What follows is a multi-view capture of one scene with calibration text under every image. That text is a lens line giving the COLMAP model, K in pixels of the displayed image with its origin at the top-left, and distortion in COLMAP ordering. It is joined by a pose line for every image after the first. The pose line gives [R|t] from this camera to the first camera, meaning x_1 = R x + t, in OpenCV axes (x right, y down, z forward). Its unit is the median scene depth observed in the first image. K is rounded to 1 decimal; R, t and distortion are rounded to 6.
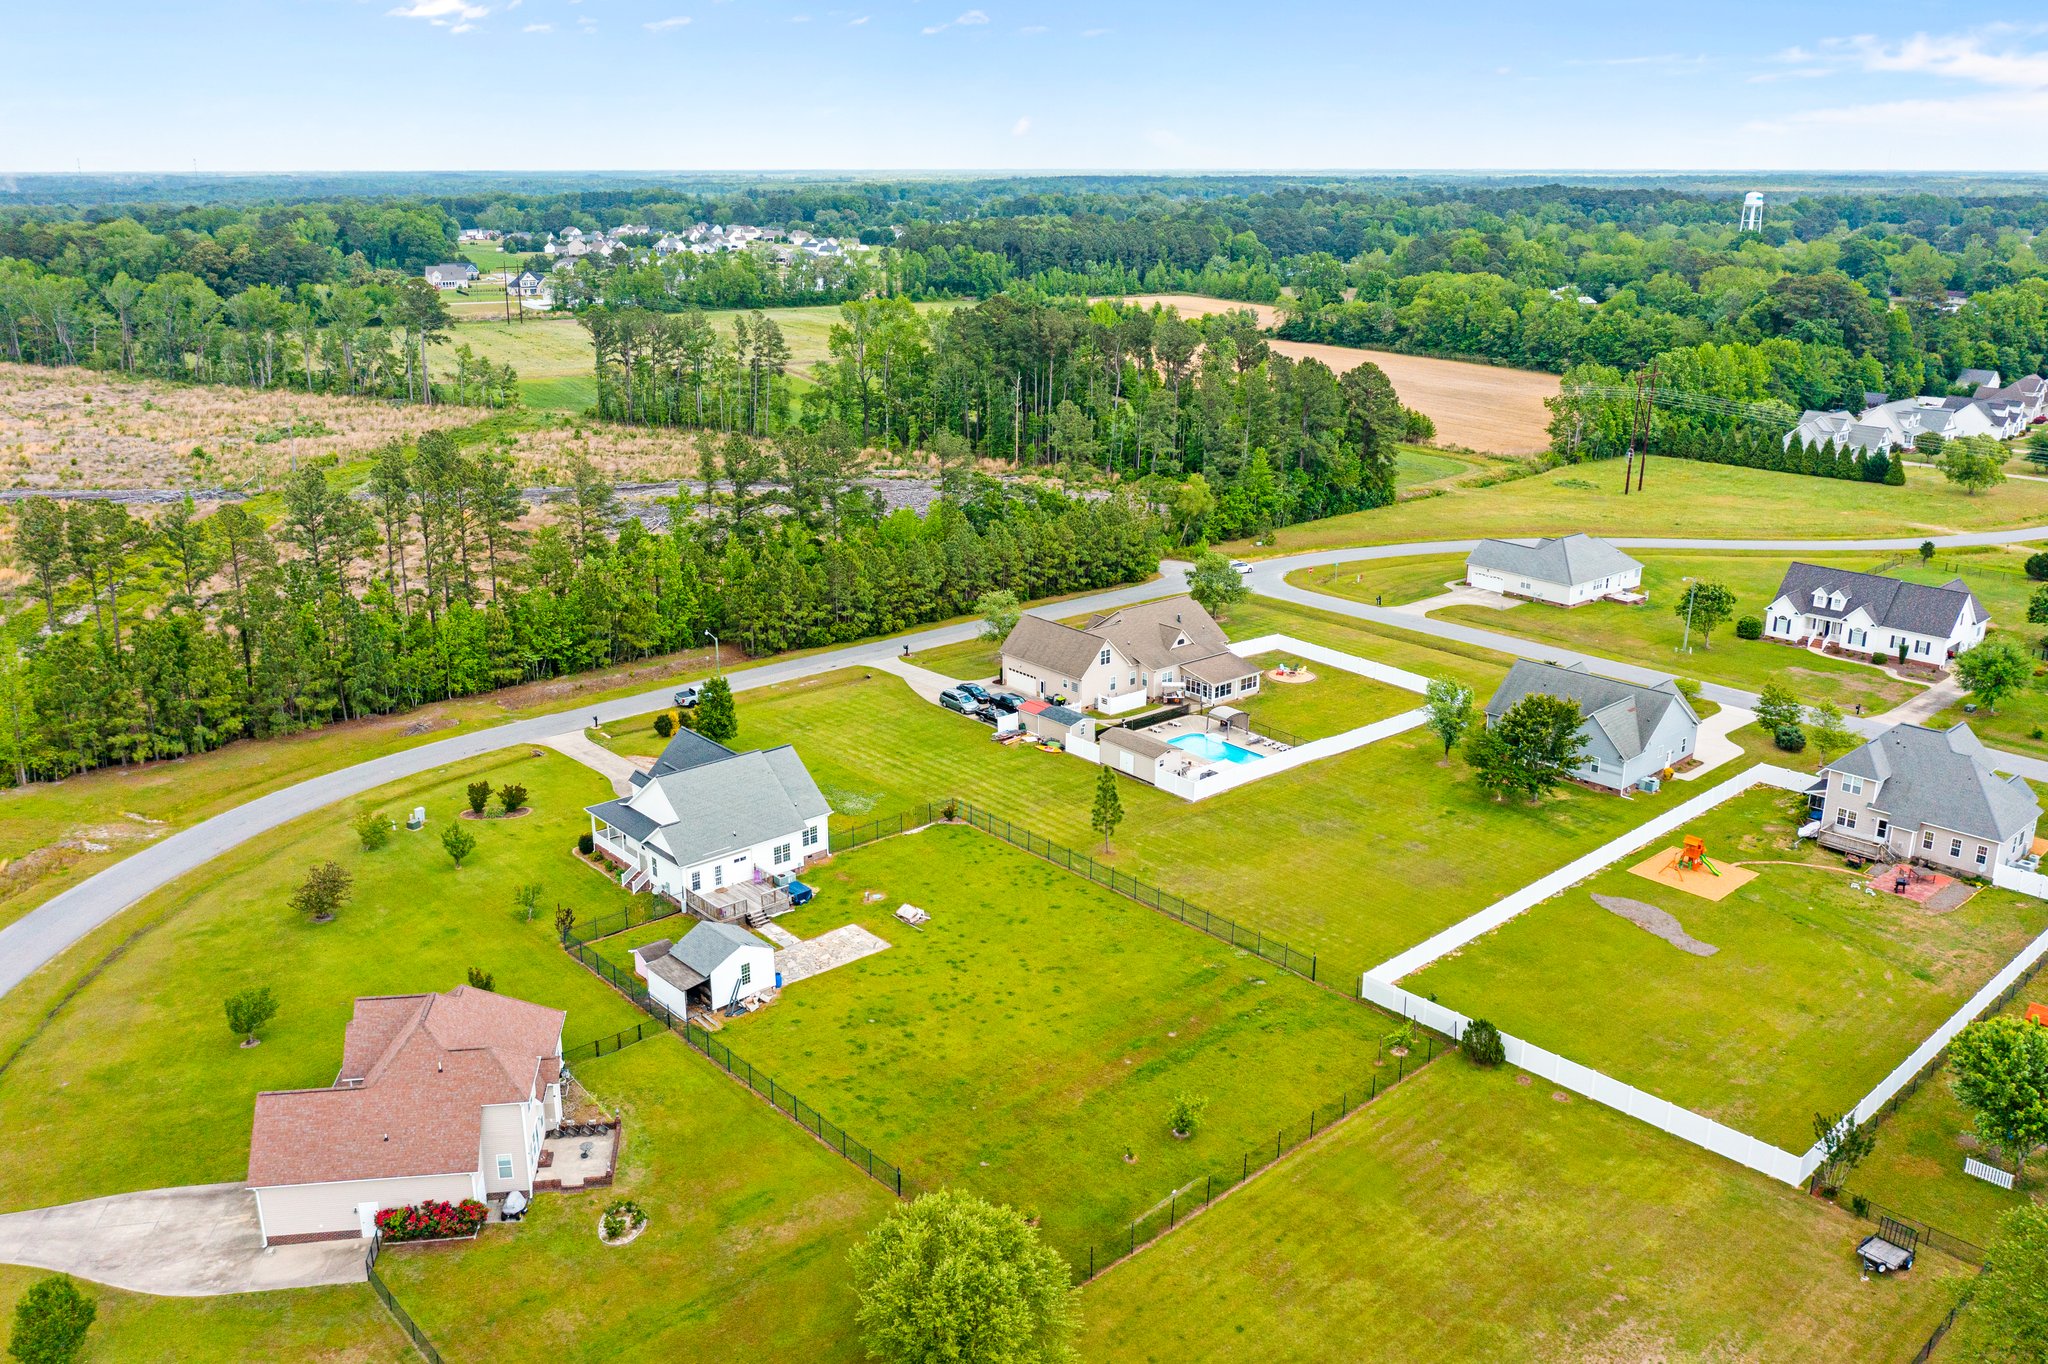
lens RADIAL K [[1634.5, 0, 1027.5], [0, 1634.5, 671.2], [0, 0, 1]] dist [-0.011549, -0.002557]
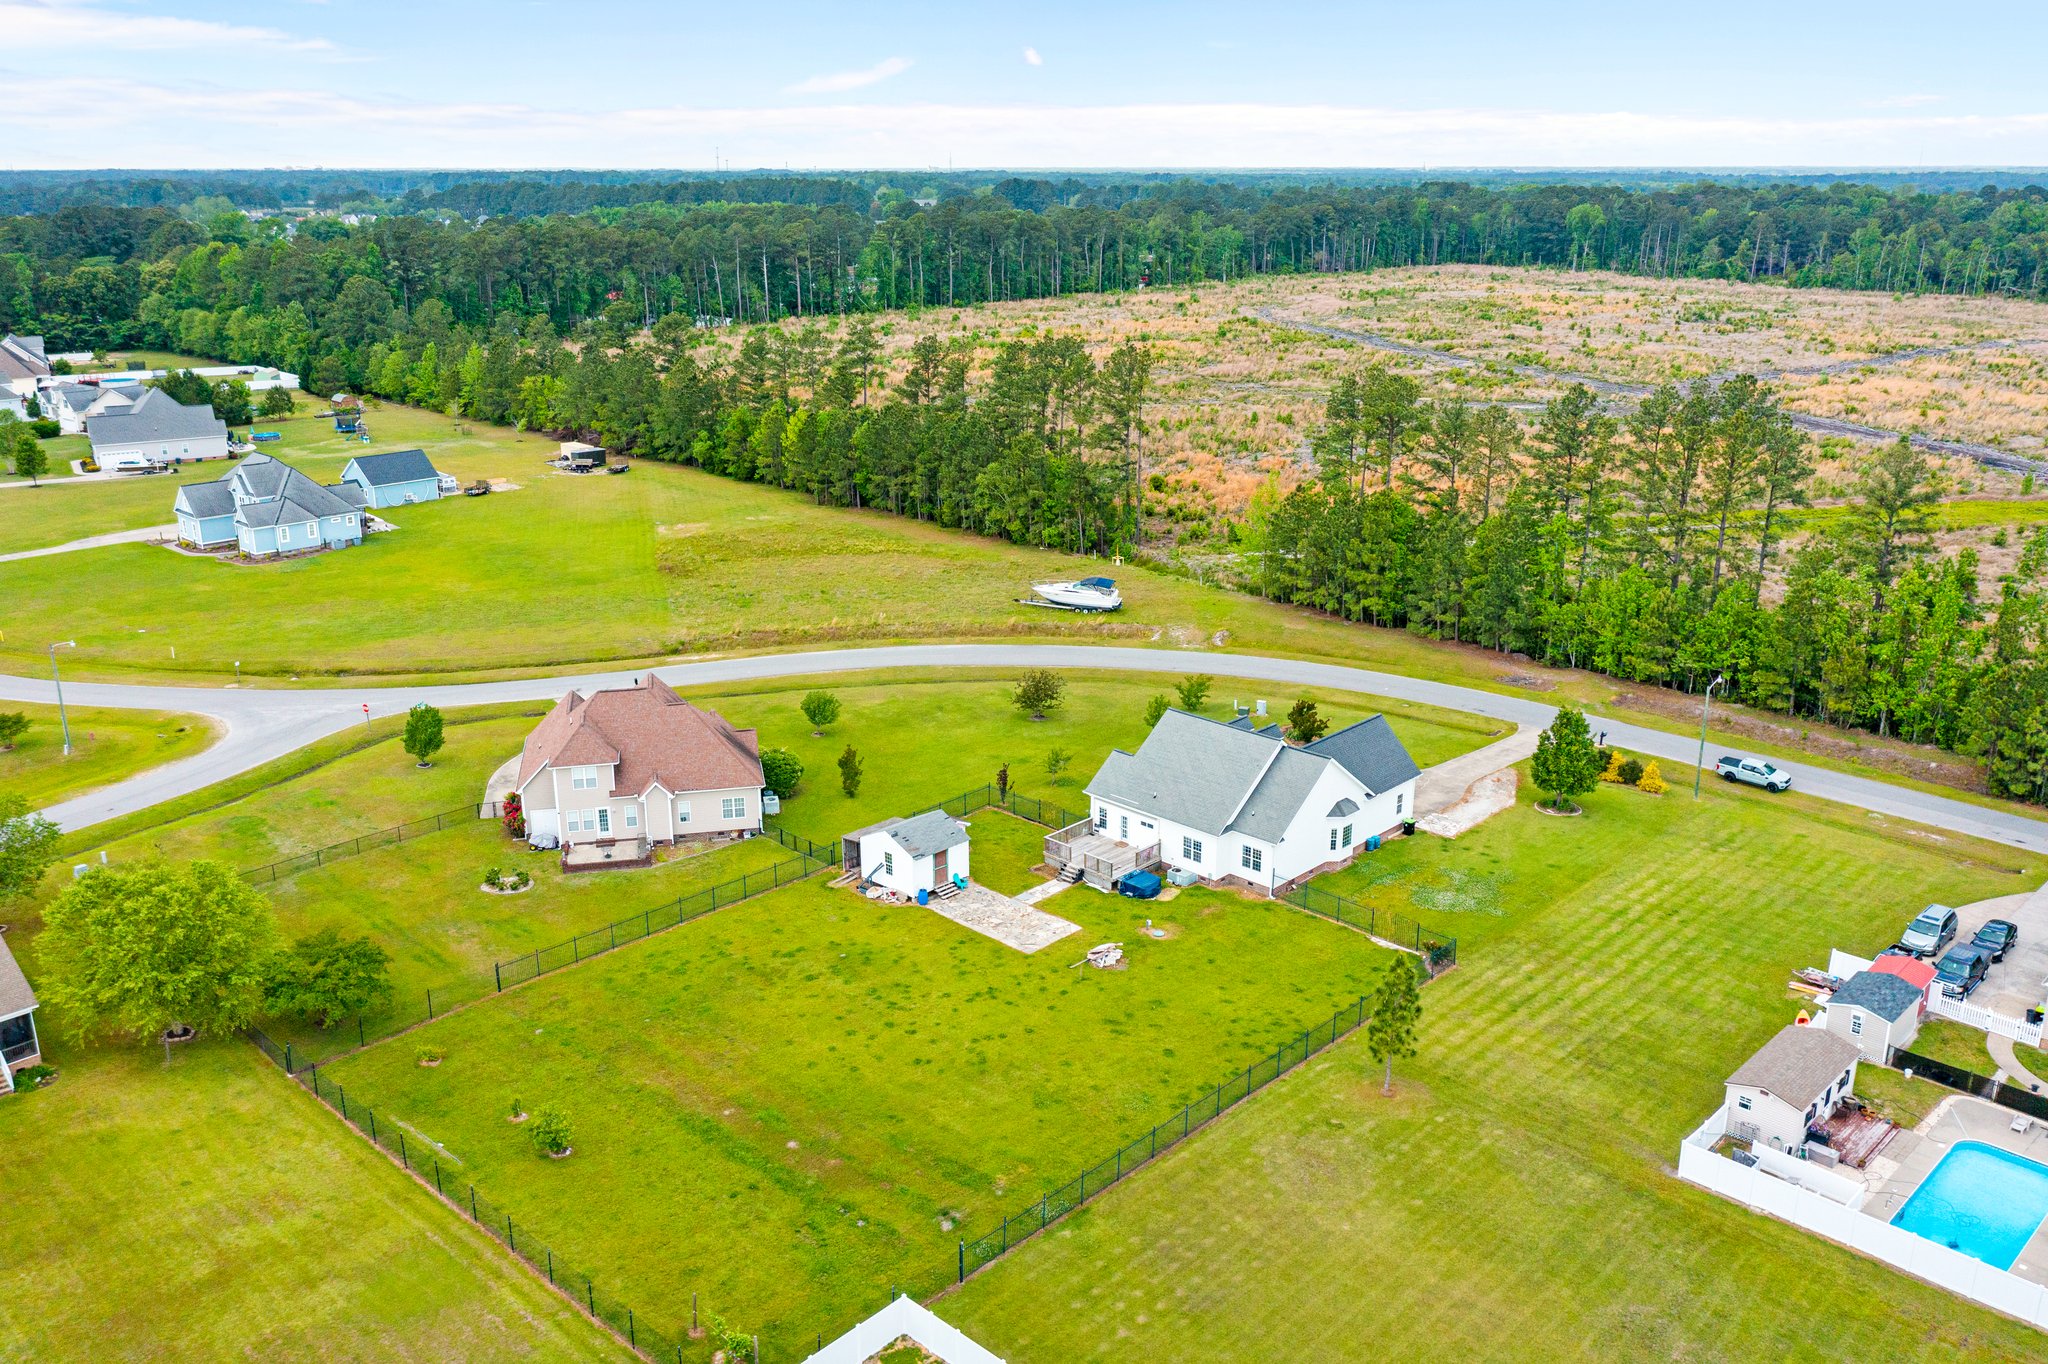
lens RADIAL K [[1634.5, 0, 1027.5], [0, 1634.5, 671.2], [0, 0, 1]] dist [-0.011549, -0.002557]
pose [[0.075477, 0.295017, -0.952506, 0.579529], [-0.292988, 0.919628, 0.261617, -0.156615], [0.953132, 0.259326, 0.155847, 0.732355]]
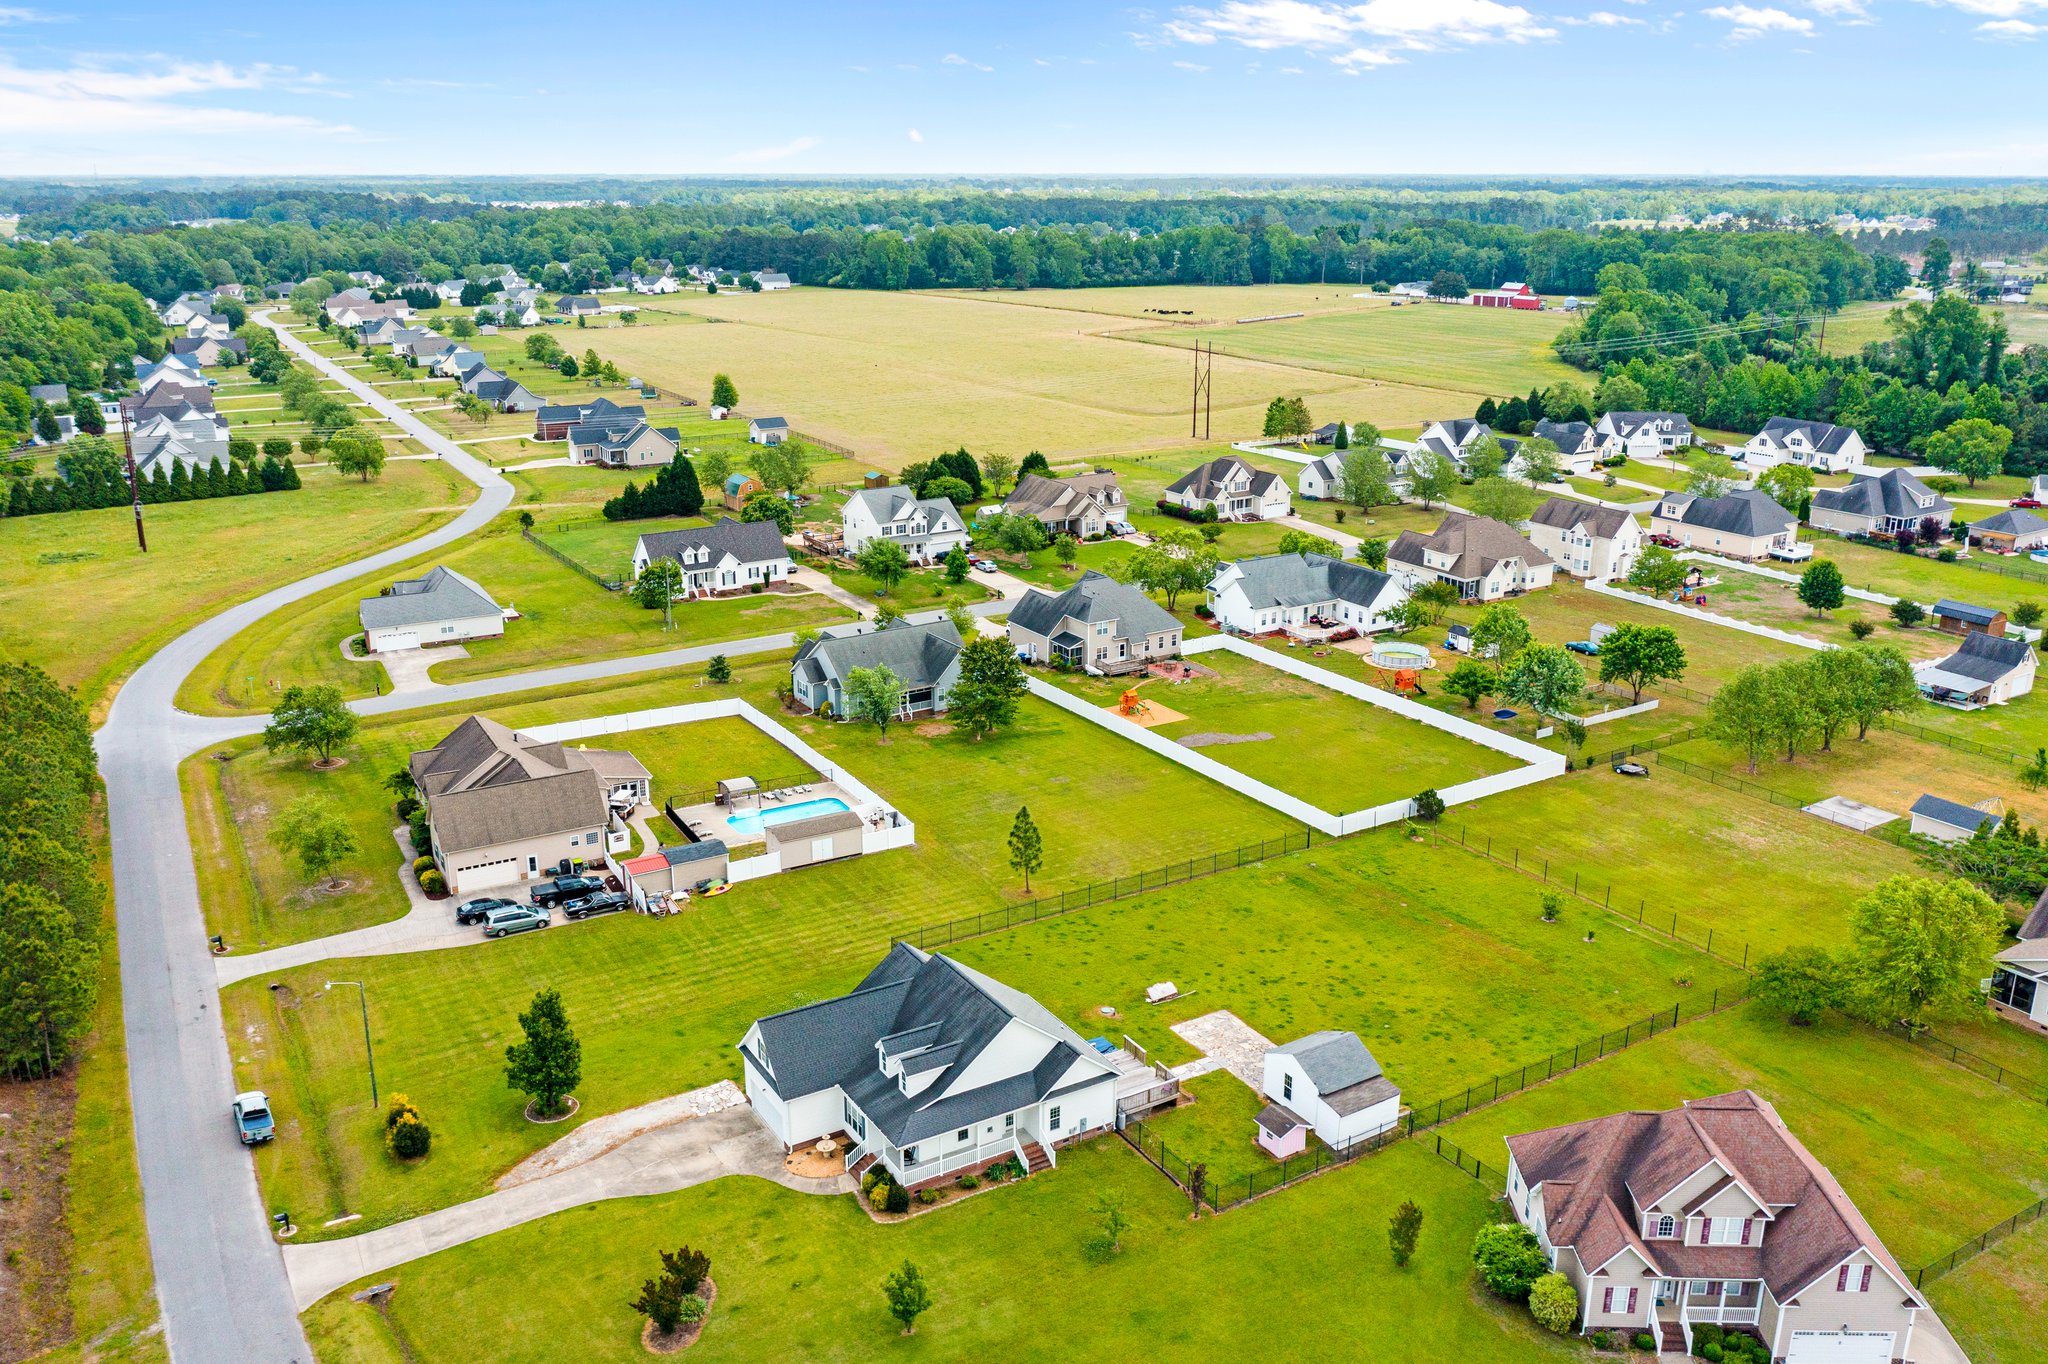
lens RADIAL K [[1594.5, 0, 1022.0], [0, 1594.5, 735.8], [0, 0, 1]] dist [-0.008397, -0.003443]
pose [[0.180658, -0.327035, 0.927583, -0.809759], [0.289243, 0.919063, 0.267697, -0.233121], [-0.940054, 0.219935, 0.260628, 0.730657]]
